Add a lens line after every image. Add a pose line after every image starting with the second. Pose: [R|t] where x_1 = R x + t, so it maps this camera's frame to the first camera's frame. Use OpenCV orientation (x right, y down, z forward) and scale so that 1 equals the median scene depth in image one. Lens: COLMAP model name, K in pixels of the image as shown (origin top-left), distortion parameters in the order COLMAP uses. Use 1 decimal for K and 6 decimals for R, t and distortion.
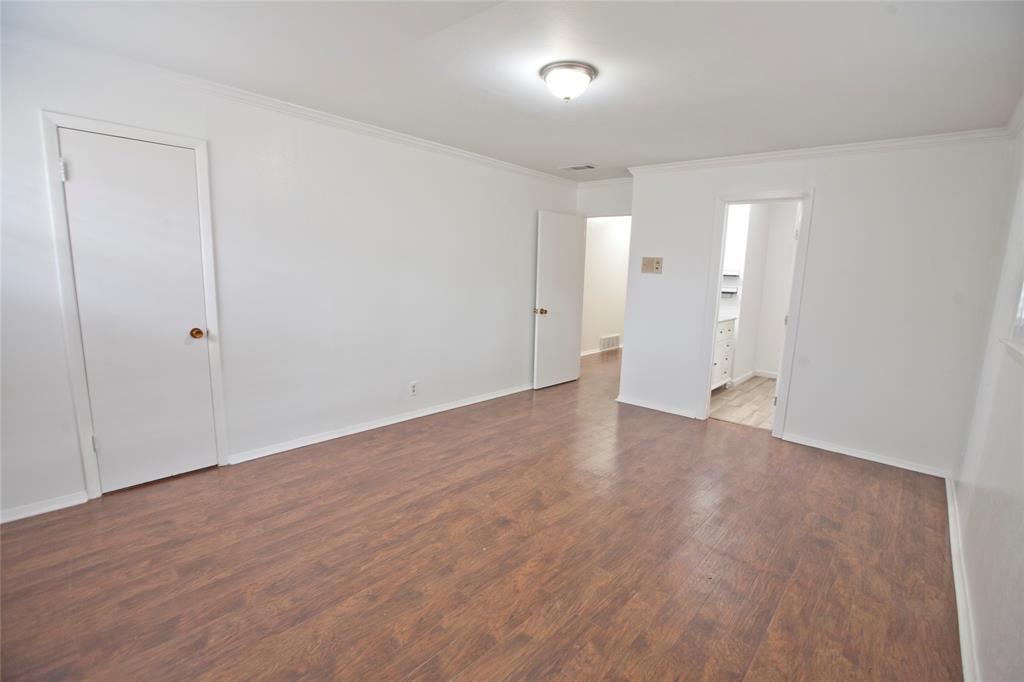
lens RADIAL K [[471.7, 0, 512.0], [0, 471.7, 341.0], [0, 0, 1]] dist [-0.056581, 0.023223]
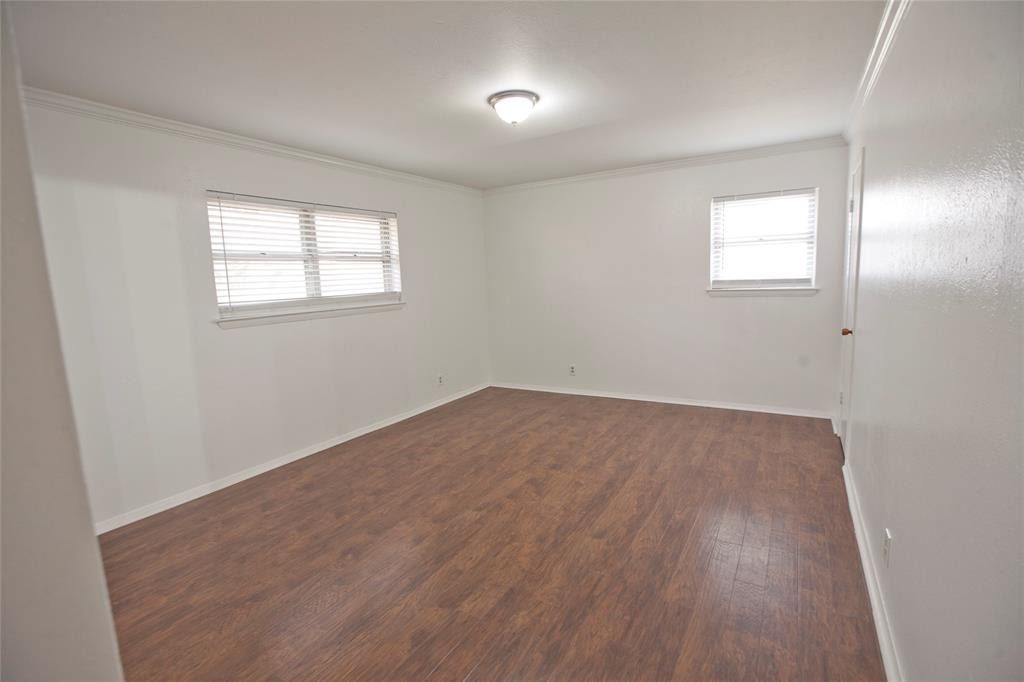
lens RADIAL K [[471.7, 0, 512.0], [0, 471.7, 341.0], [0, 0, 1]] dist [-0.056581, 0.023223]
pose [[-0.983710, 0.024188, -0.178128, 0.308765], [-0.026044, 0.961273, 0.274363, -0.290453], [0.177866, 0.274533, -0.944984, 2.013830]]
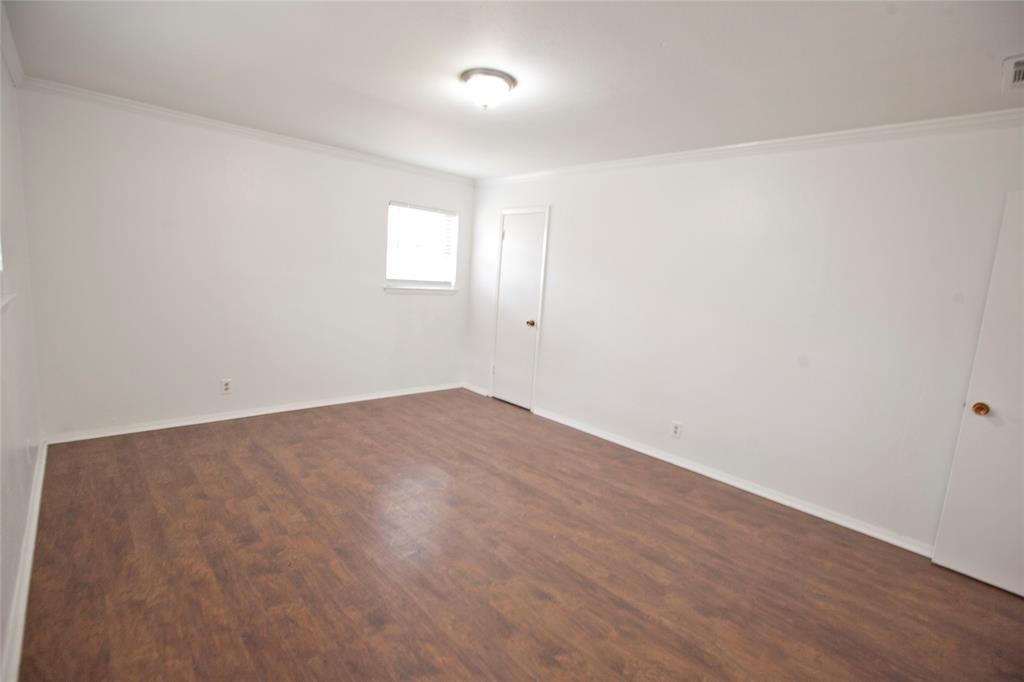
lens RADIAL K [[471.7, 0, 512.0], [0, 471.7, 341.0], [0, 0, 1]] dist [-0.056581, 0.023223]
pose [[-0.083408, 0.095757, -0.991904, 1.057797], [-0.229589, 0.966748, 0.112634, -0.138492], [0.969707, 0.237125, -0.058650, 1.120779]]
